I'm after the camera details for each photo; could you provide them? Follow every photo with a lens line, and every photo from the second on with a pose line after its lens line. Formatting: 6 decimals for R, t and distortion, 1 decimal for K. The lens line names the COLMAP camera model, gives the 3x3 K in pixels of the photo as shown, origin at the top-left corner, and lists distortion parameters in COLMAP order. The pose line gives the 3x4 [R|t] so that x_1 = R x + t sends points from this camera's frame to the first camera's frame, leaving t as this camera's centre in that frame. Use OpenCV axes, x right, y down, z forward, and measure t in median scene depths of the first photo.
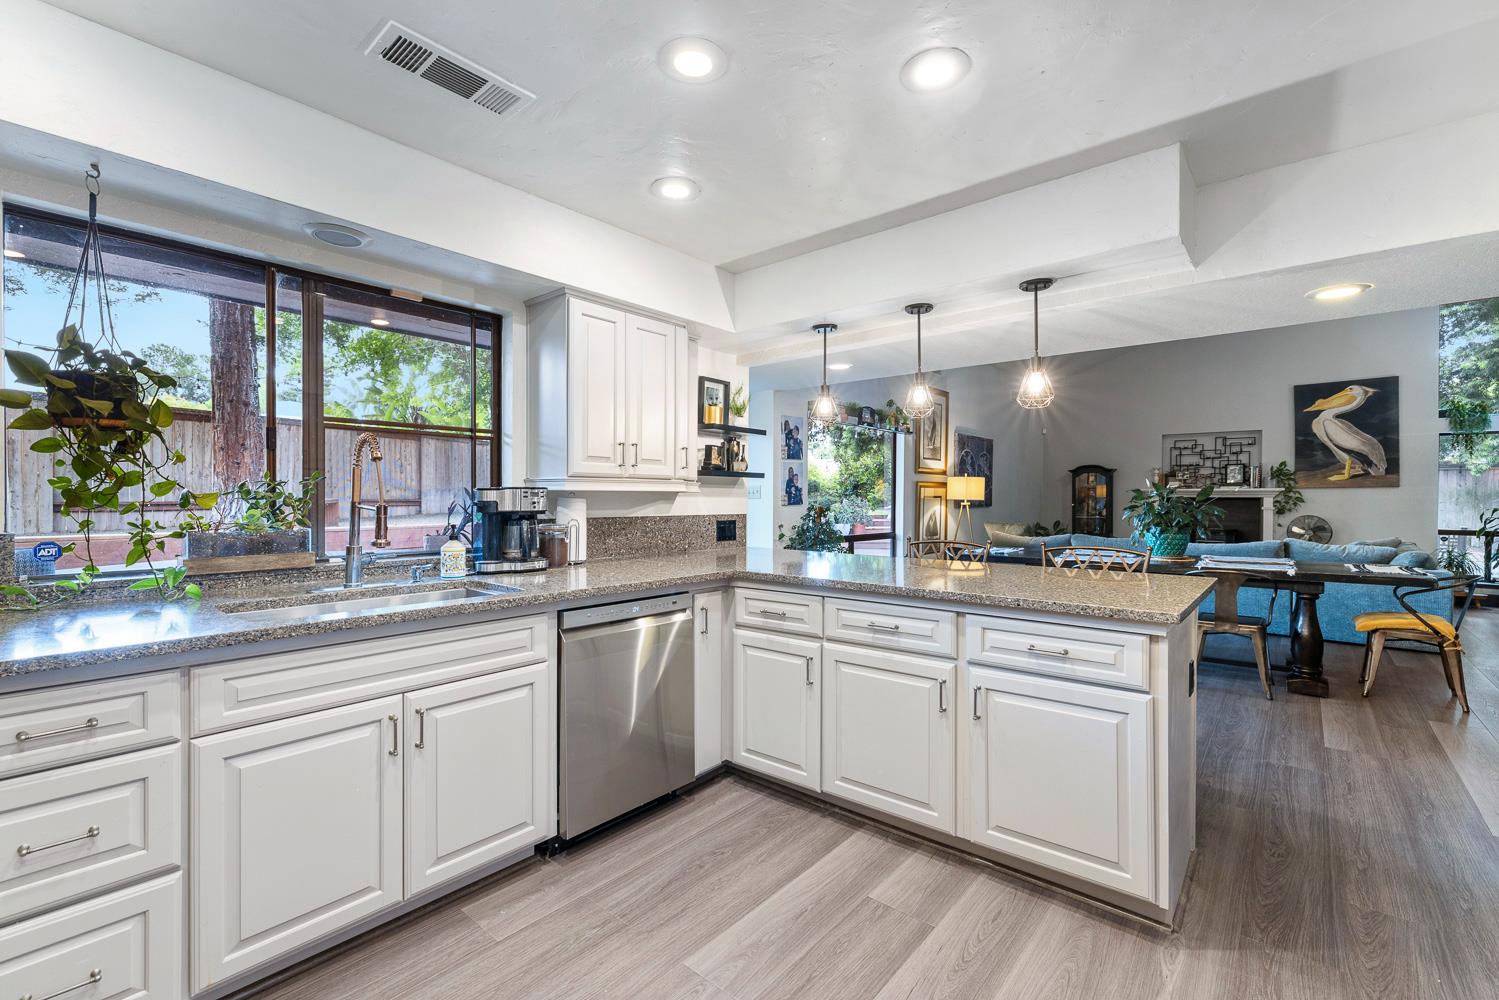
lens RADIAL K [[653.6, 0, 749.0], [0, 653.6, 499.8], [0, 0, 1]] dist [0.000327, 0.000033]
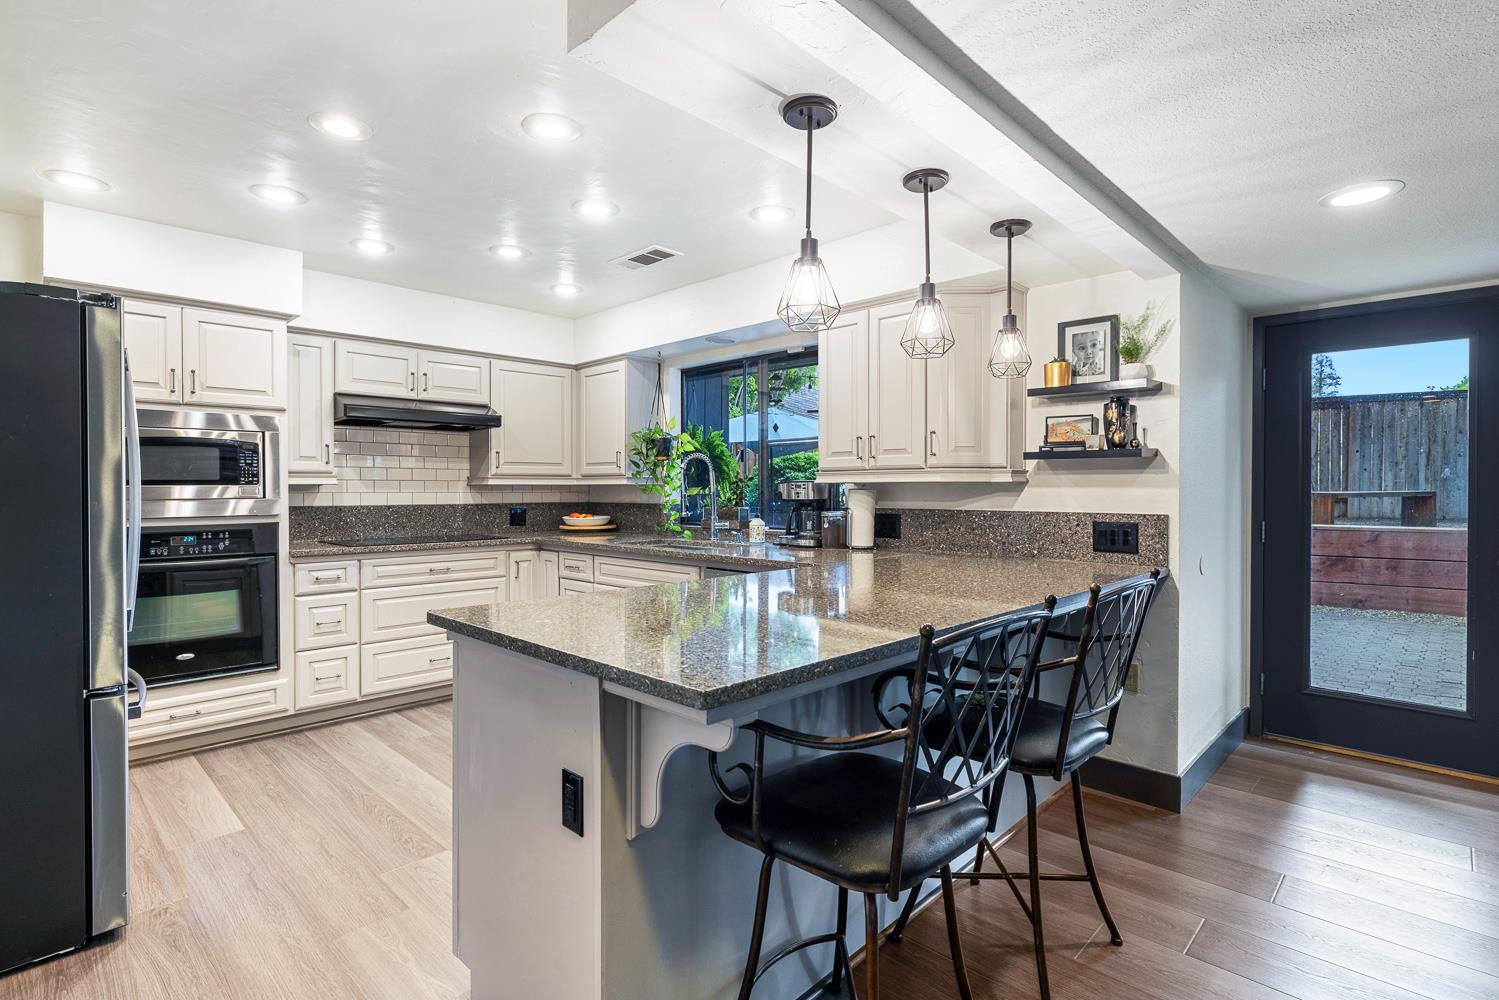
lens RADIAL K [[720.5, 0, 749.2], [0, 720.5, 496.0], [0, 0, 1]] dist [-0.005746, 0.000749]
pose [[-0.067272, 0.008968, -0.997694, 0.799925], [-0.000753, 0.999959, 0.009039, -0.002355], [0.997734, 0.001360, -0.067262, 0.747043]]
